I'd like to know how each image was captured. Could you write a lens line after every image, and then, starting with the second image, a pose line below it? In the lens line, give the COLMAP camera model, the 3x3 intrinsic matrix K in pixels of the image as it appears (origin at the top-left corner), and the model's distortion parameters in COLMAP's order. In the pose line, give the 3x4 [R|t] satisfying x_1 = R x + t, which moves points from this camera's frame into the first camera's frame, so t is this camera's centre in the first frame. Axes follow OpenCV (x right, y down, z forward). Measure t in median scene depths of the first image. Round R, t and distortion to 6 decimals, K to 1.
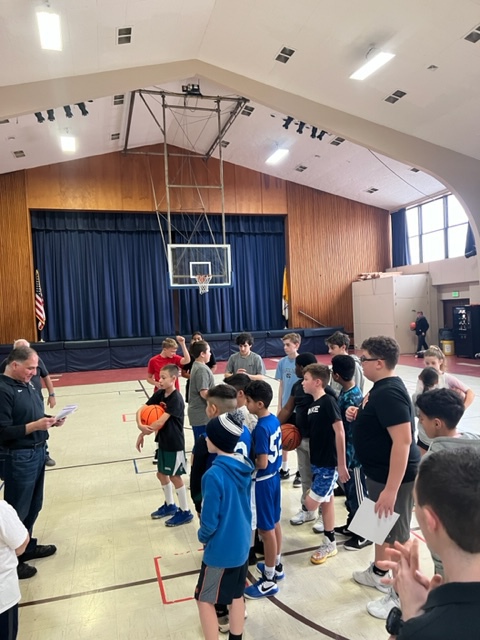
lens RADIAL K [[482.3, 0, 243.8], [0, 482.3, 326.6], [0, 0, 1]] dist [0.072123, -0.074646]
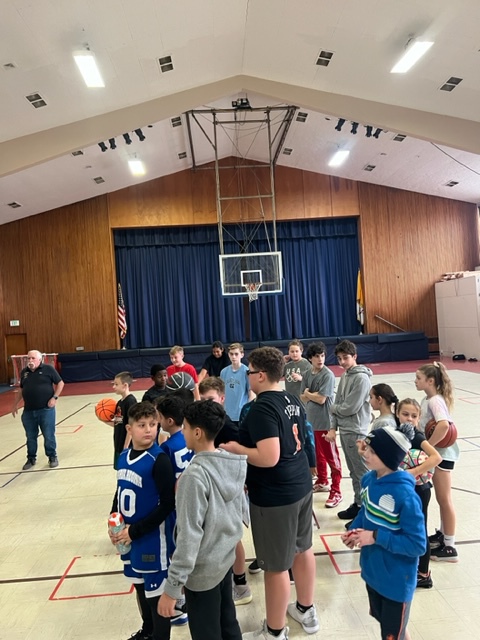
lens RADIAL K [[483.4, 0, 240.0], [0, 483.4, 320.0], [0, 0, 1]] dist [0.064171, -0.069543]
pose [[0.972029, -0.019445, -0.234054, 0.095840], [0.014092, 0.999600, -0.024520, -0.004000], [0.234437, 0.020536, 0.971914, 0.007582]]
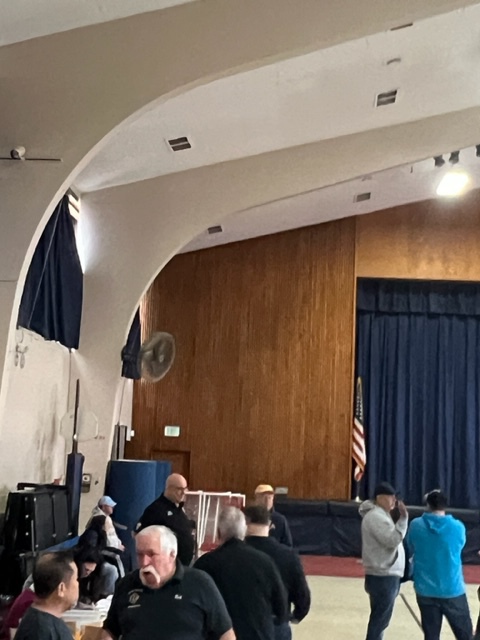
lens RADIAL K [[1079.1, 0, 206.1], [0, 1079.1, 309.0], [0, 0, 1]] dist [0.032275, 0.029965]
pose [[0.924248, 0.035378, -0.380150, -0.103007], [-0.096103, 0.985195, -0.141967, 0.006361], [0.369500, 0.167746, 0.913964, -0.298000]]
